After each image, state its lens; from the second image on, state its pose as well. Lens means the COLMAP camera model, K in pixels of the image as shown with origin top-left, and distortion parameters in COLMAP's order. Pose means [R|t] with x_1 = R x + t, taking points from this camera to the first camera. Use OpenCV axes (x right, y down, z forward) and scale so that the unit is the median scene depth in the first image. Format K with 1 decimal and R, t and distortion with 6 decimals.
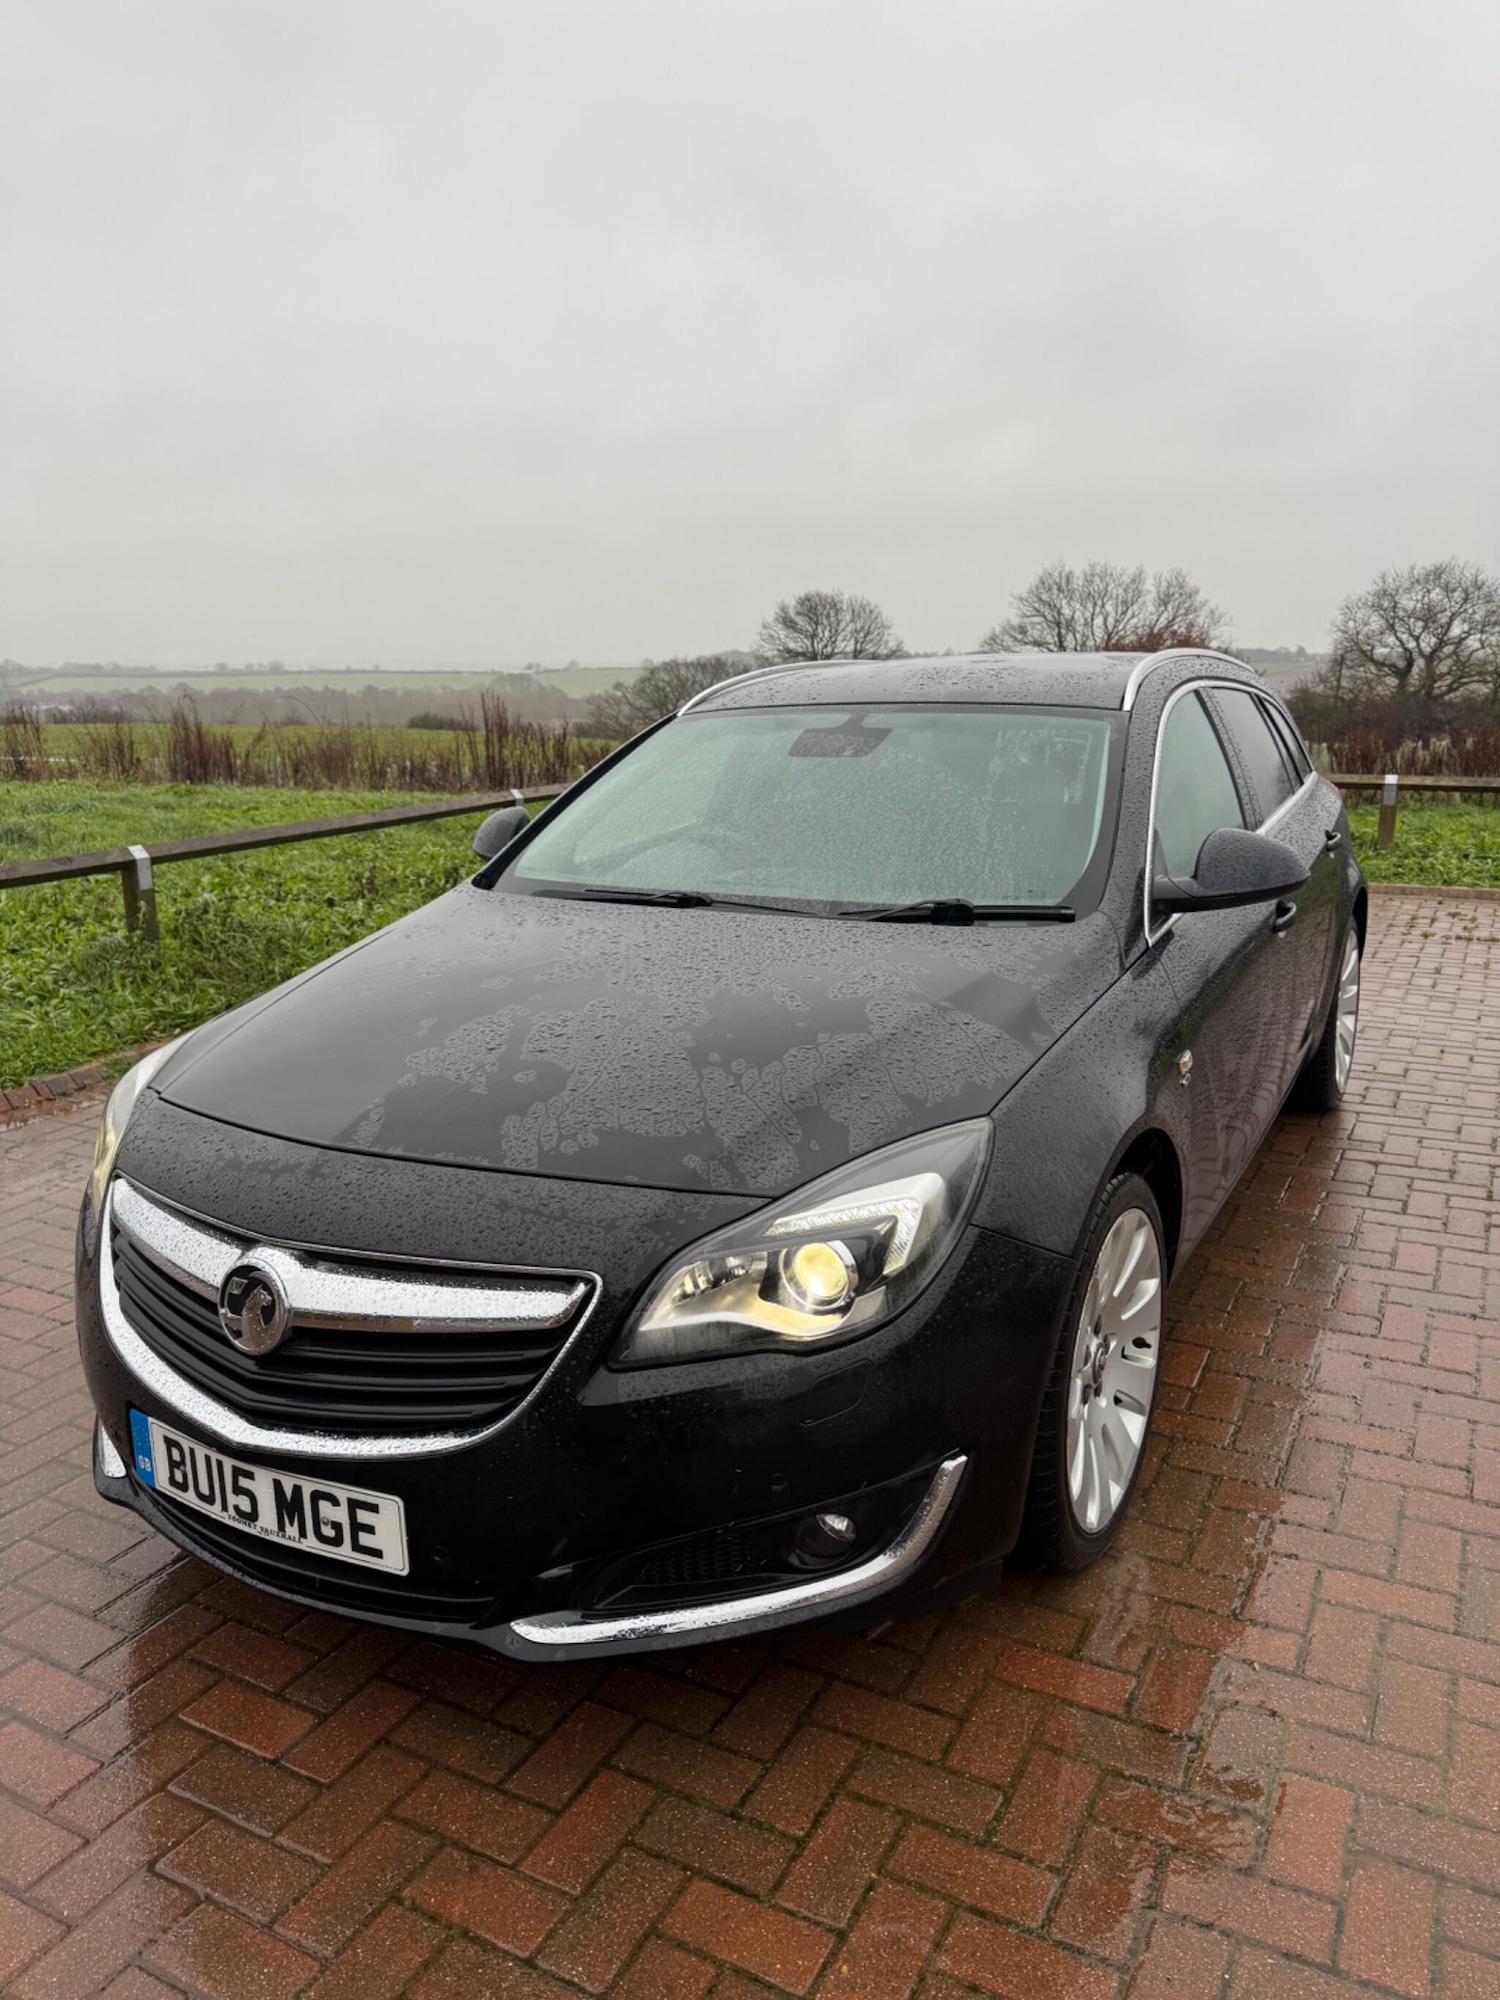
lens RADIAL K [[1396.8, 0, 743.6], [0, 1396.8, 1012.8], [0, 0, 1]] dist [0.168310, -0.345710]
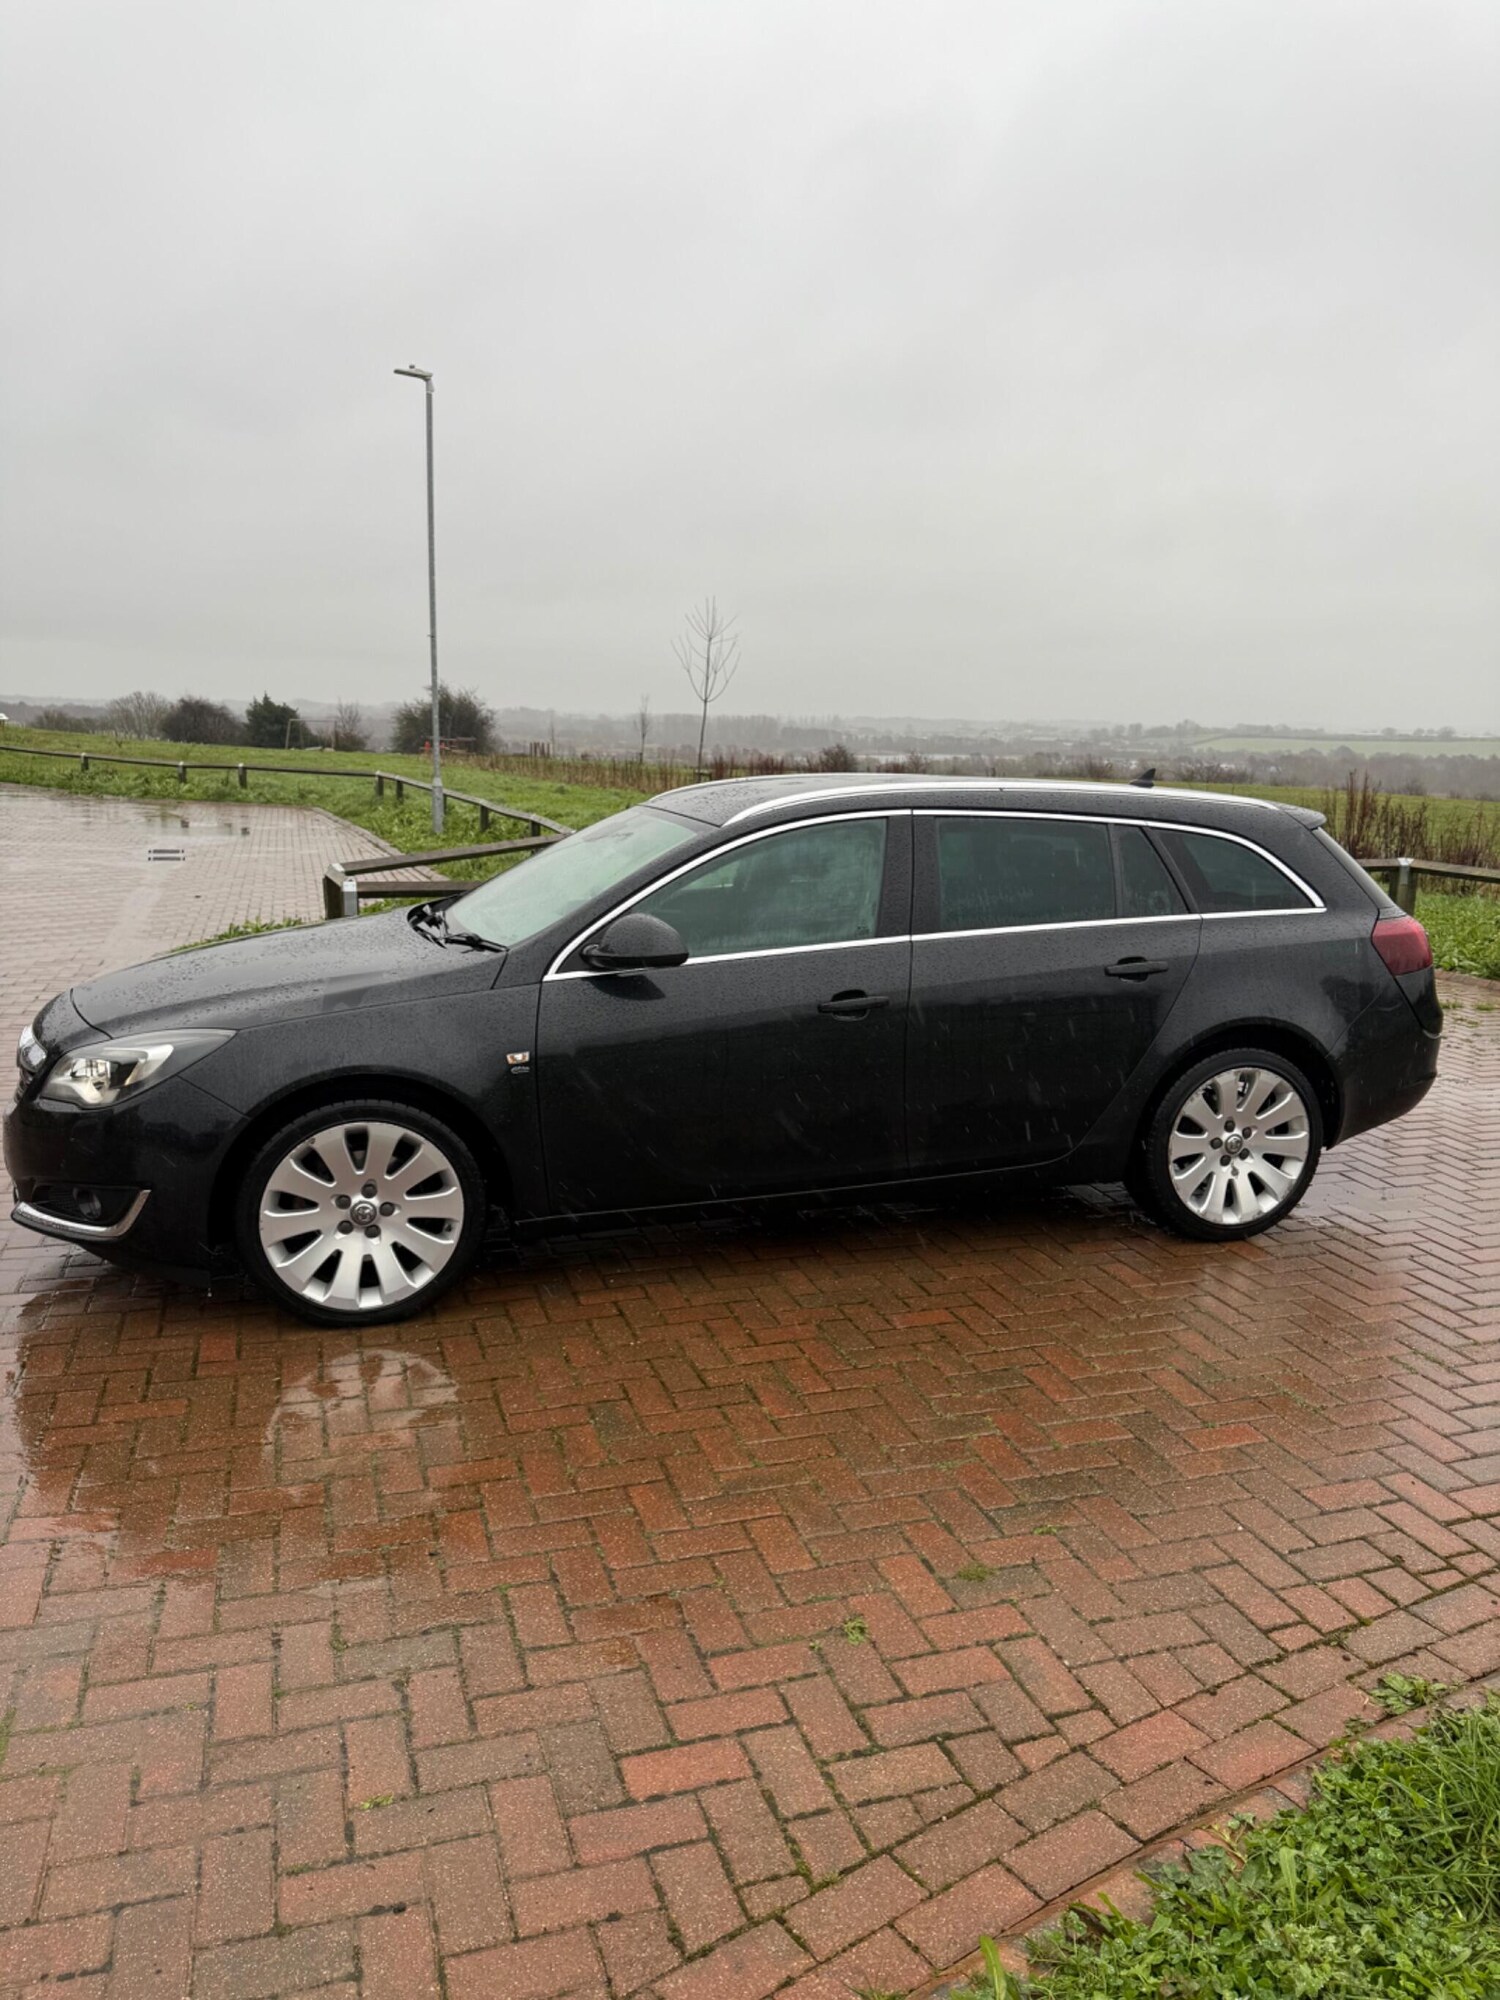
lens RADIAL K [[1394.2, 0, 750.0], [0, 1394.2, 1000.0], [0, 0, 1]] dist [0.174983, -0.359852]
pose [[0.722416, 0.157727, -0.673230, 2.042382], [-0.191436, 0.981200, 0.024456, -0.149470], [0.664430, 0.111213, 0.739029, 0.074572]]
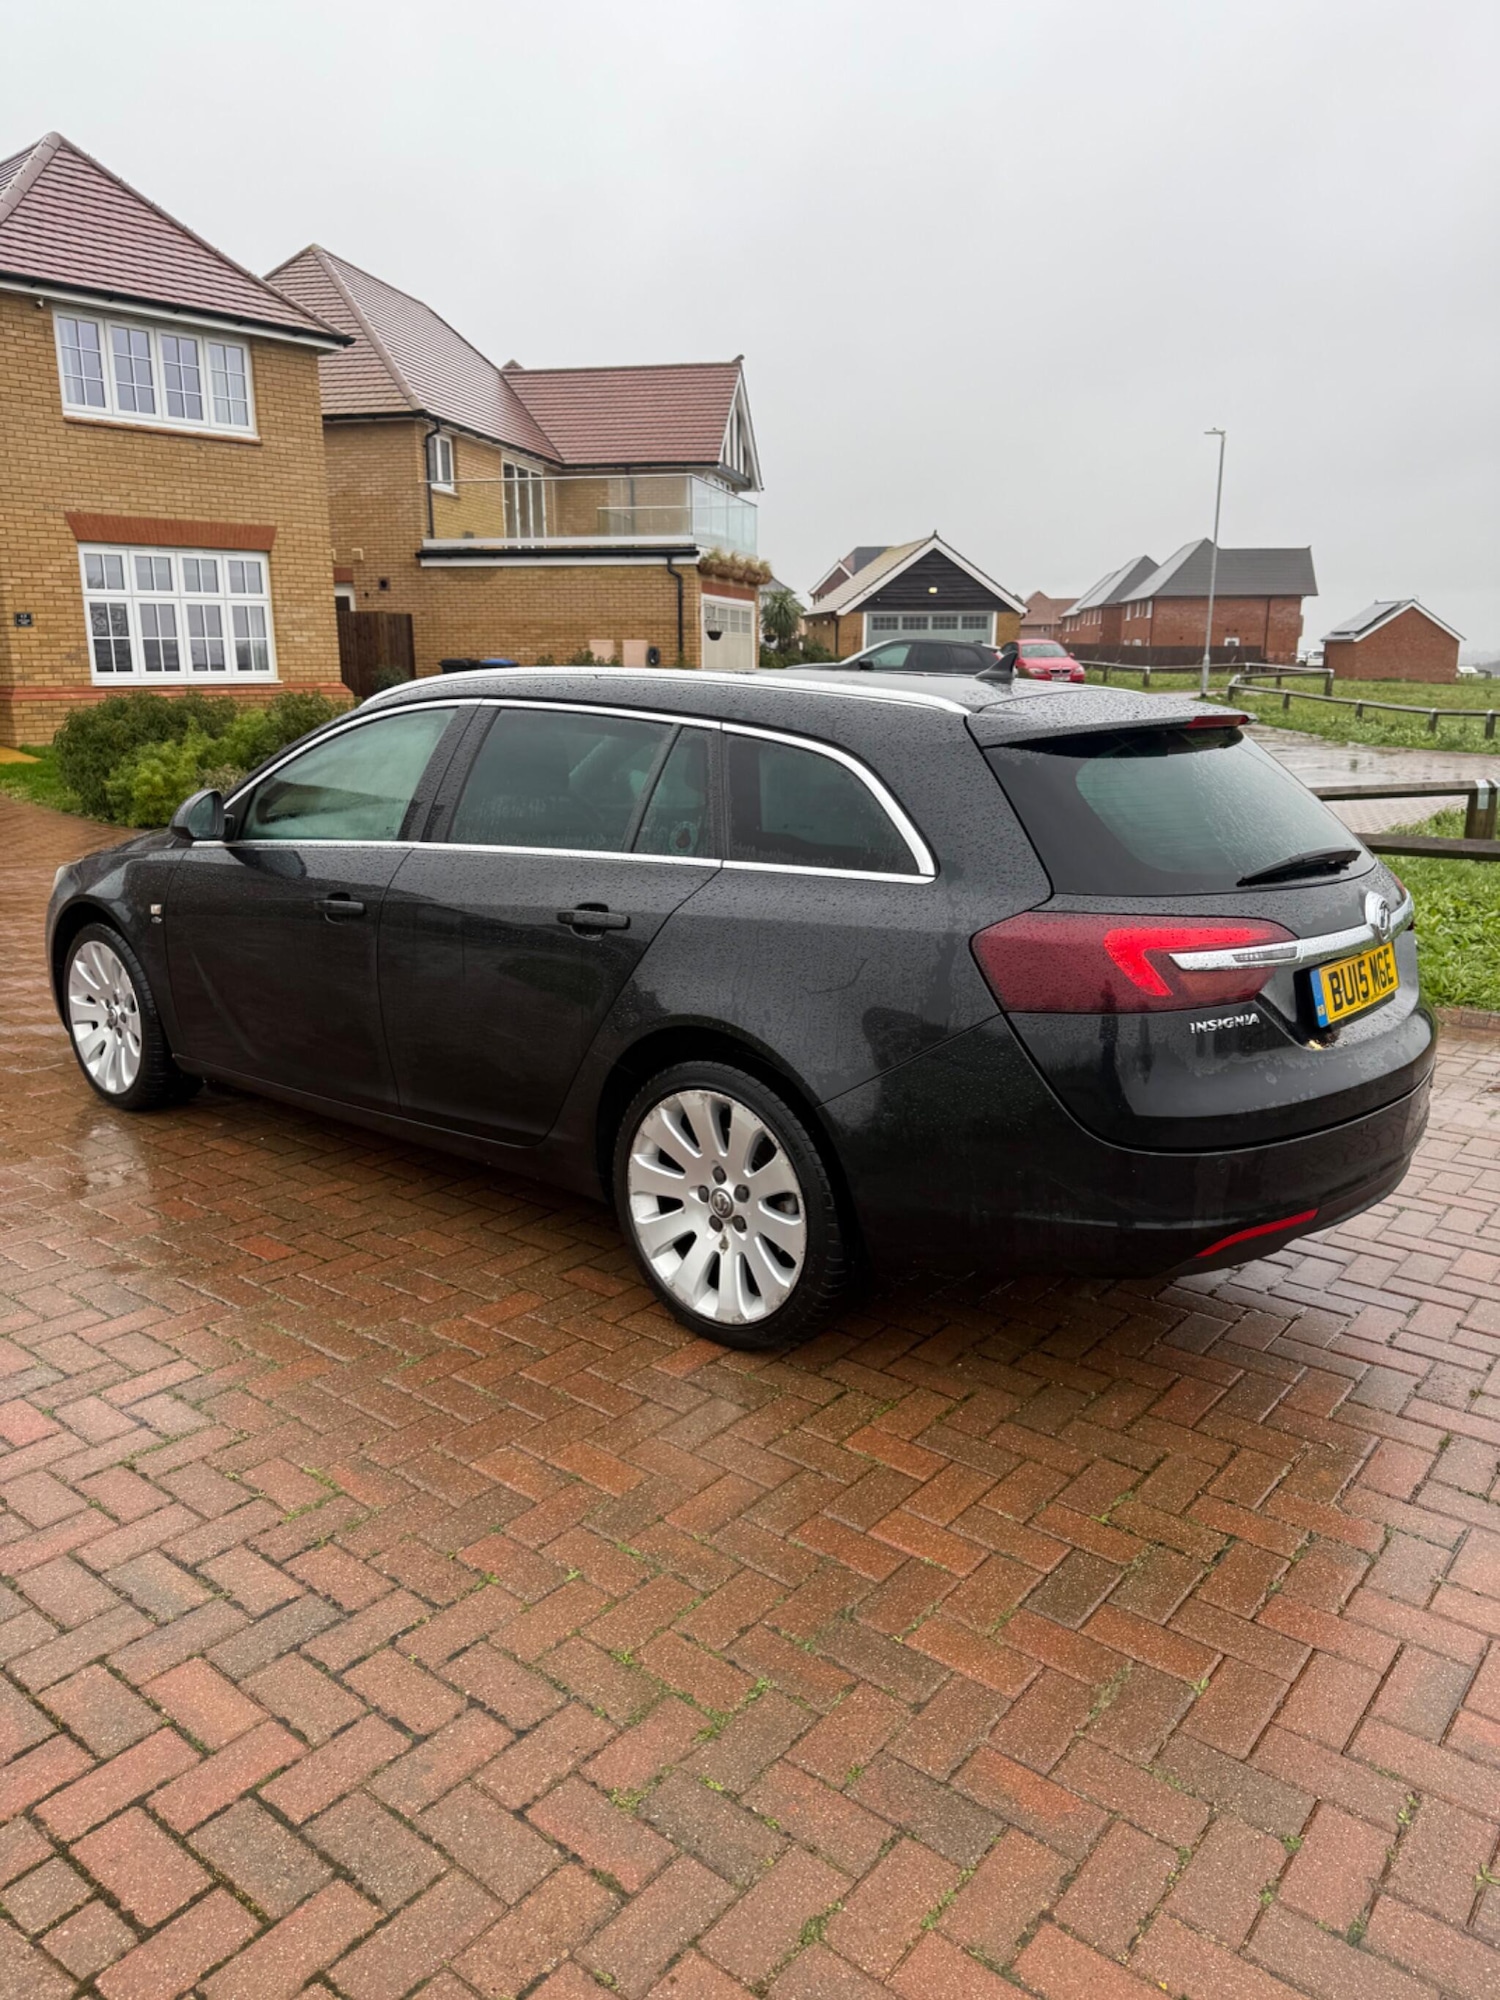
lens RADIAL K [[1396.8, 0, 743.6], [0, 1396.8, 1012.8], [0, 0, 1]] dist [0.168310, -0.345710]
pose [[-0.186741, 0.244471, -0.951505, 2.548807], [-0.228930, 0.931049, 0.284145, -0.690504], [0.955363, 0.270890, -0.117899, 2.637315]]
